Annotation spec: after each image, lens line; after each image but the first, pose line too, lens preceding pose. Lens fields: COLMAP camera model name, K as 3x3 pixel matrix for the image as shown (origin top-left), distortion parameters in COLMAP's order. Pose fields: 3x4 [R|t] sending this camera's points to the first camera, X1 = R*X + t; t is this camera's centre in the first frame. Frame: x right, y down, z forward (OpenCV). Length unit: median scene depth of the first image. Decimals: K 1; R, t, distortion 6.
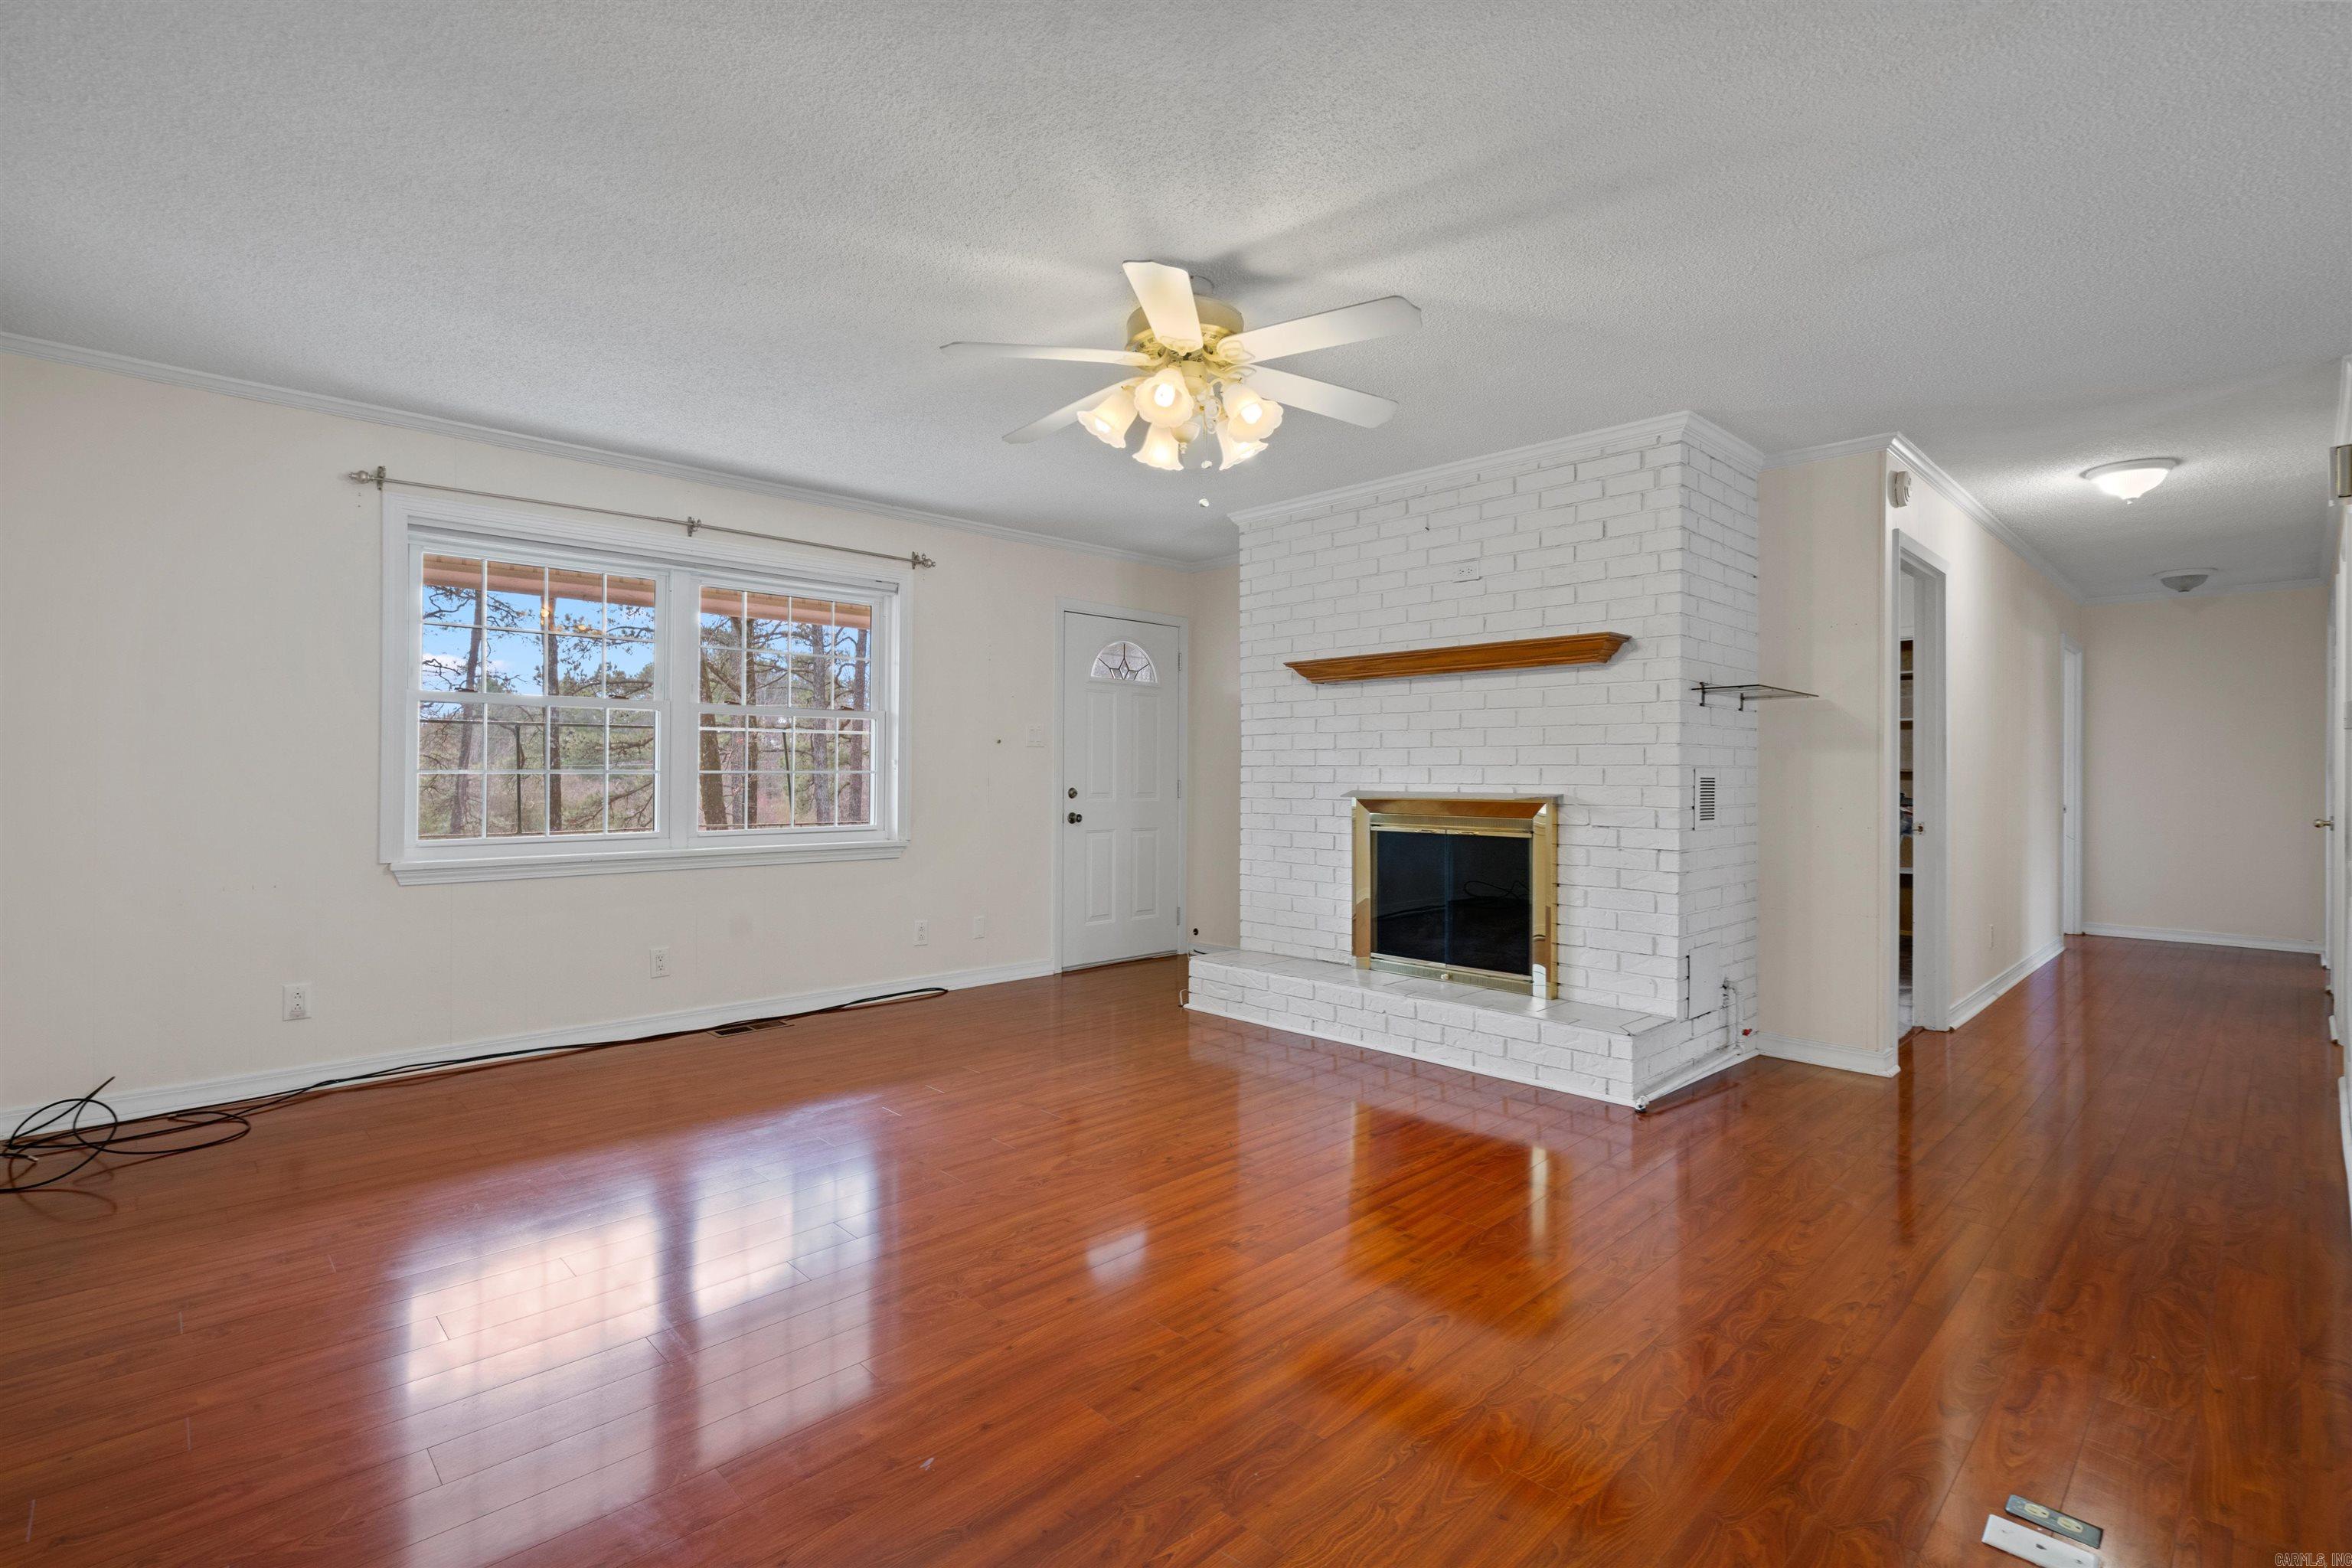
lens RADIAL K [[1071.9, 0, 1168.5], [0, 1071.9, 790.4], [0, 0, 1]] dist [-0.007828, 0.001010]
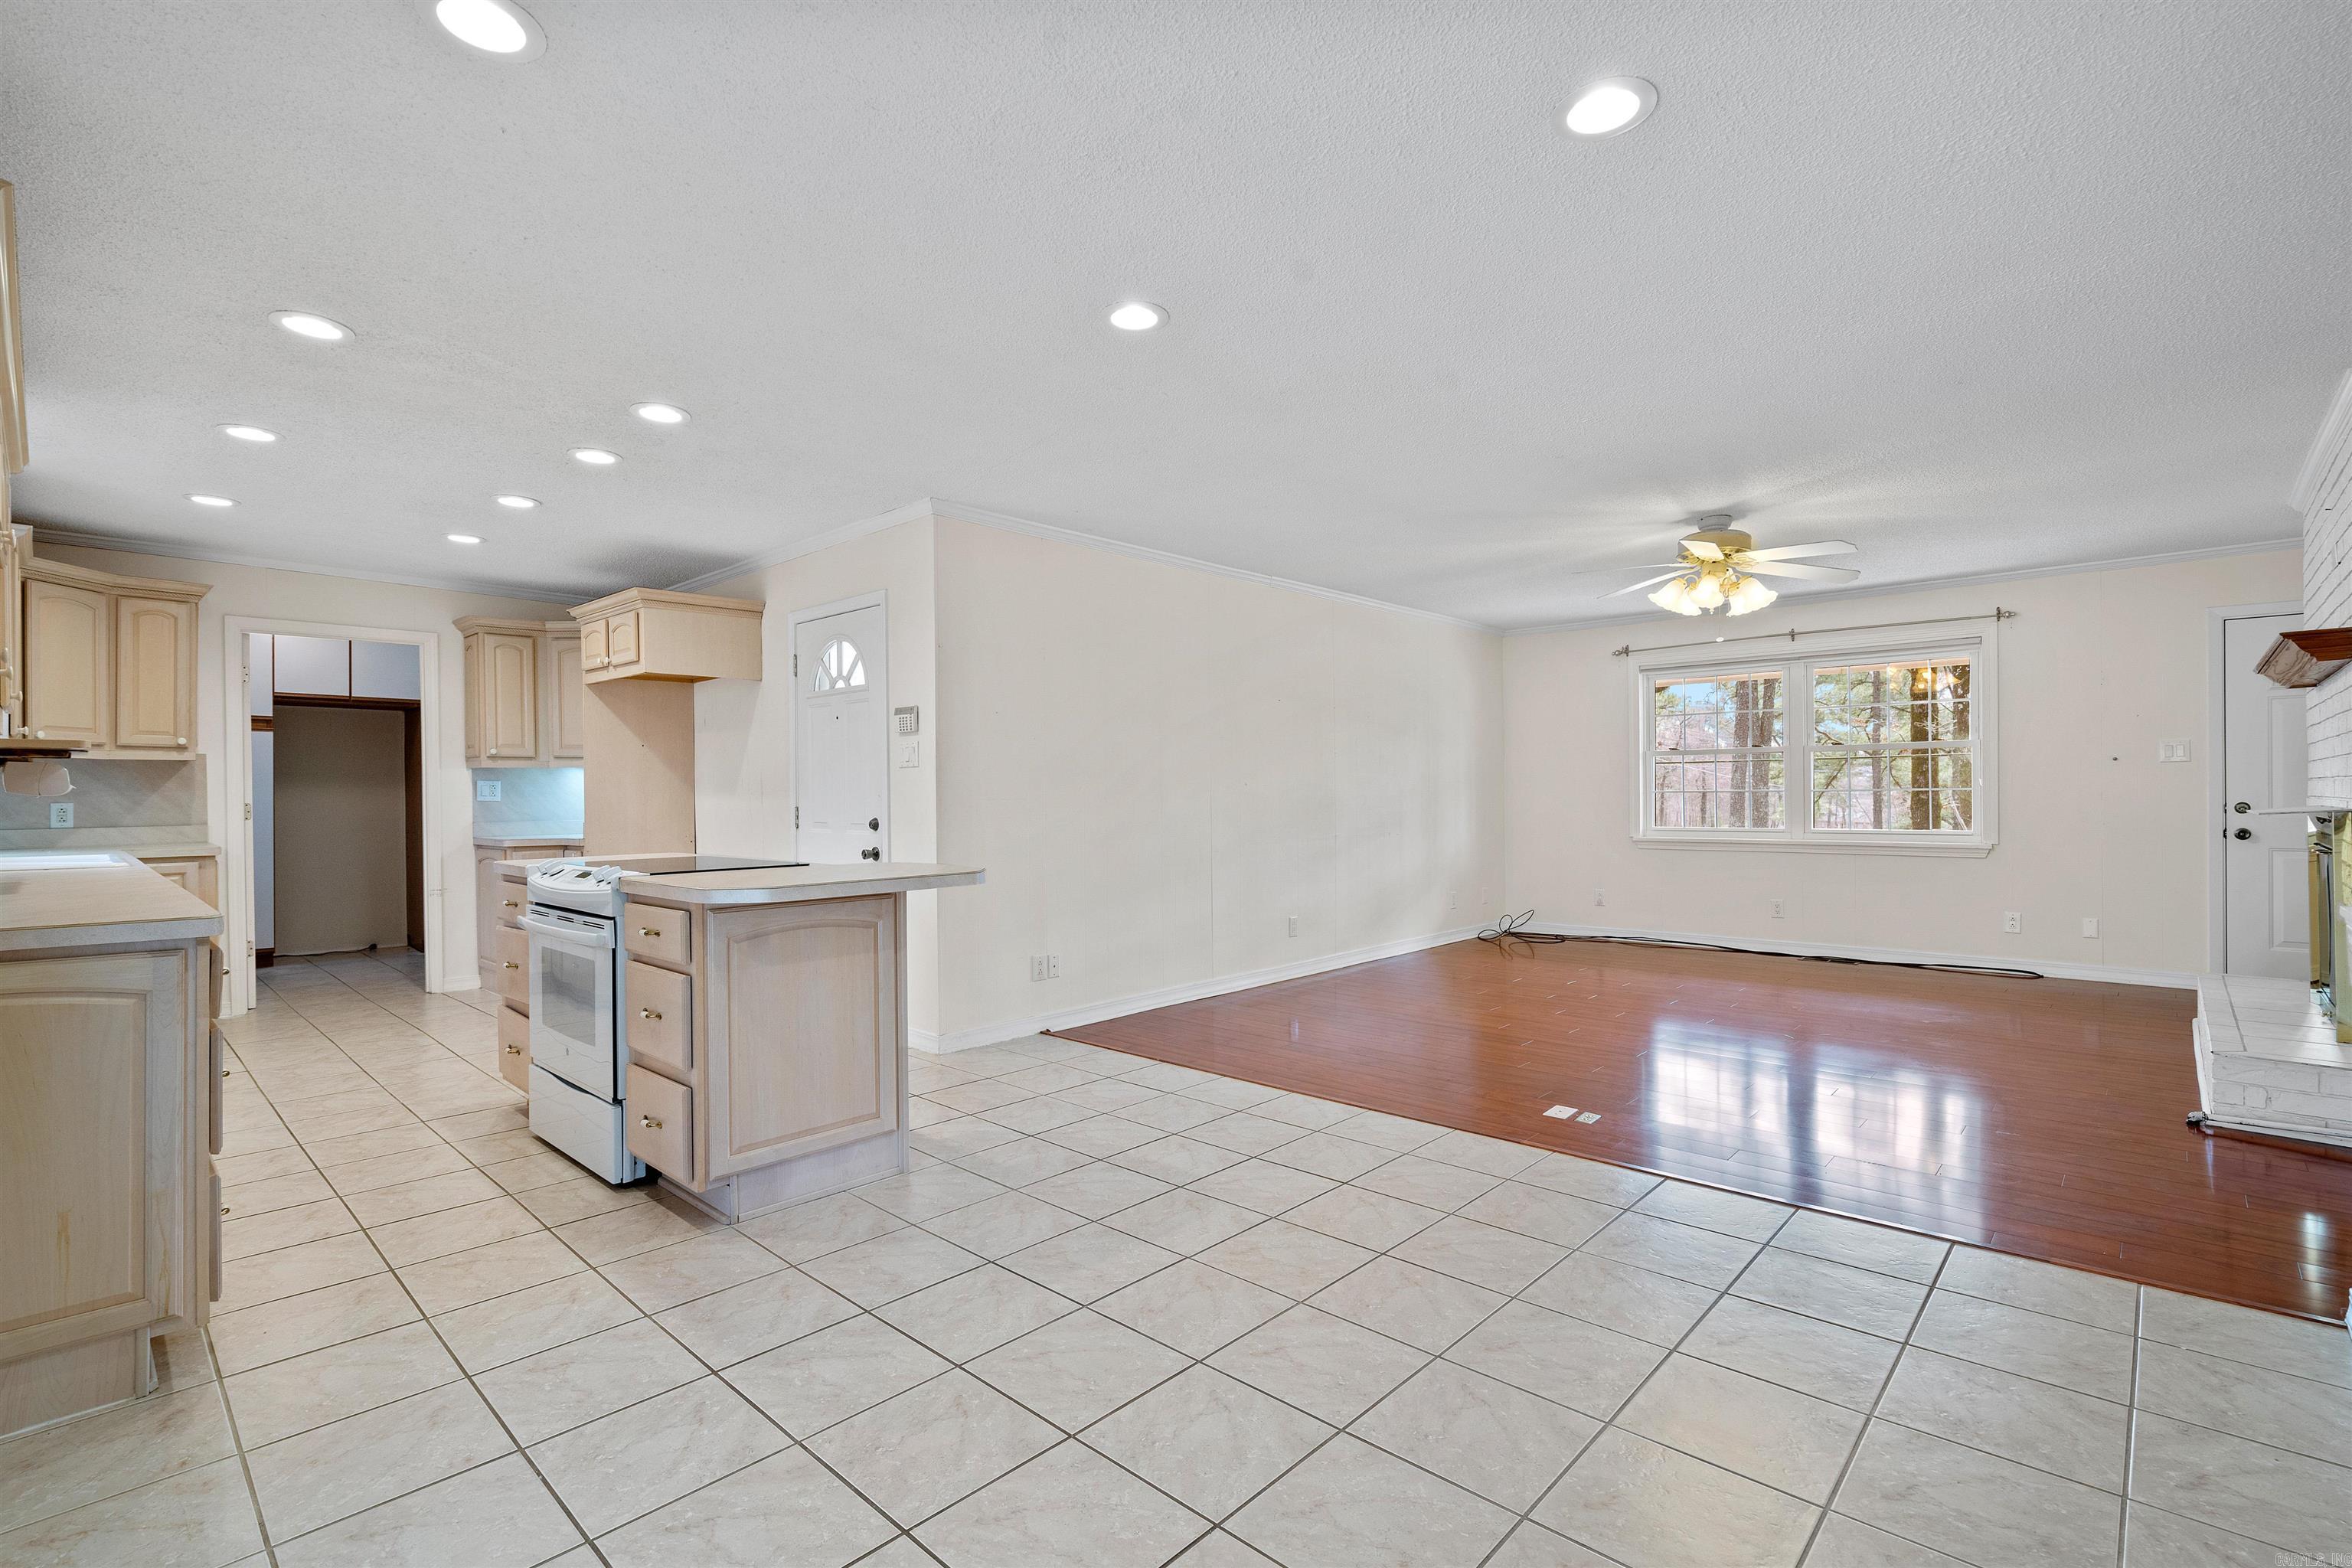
lens RADIAL K [[1071.9, 0, 1178.5], [0, 1071.9, 759.4], [0, 0, 1]] dist [-0.007828, 0.001010]
pose [[0.090029, -0.035889, -0.995292, 0.994759], [-0.007053, 0.999303, -0.036671, 0.001537], [0.995914, 0.010321, 0.089713, -0.044957]]
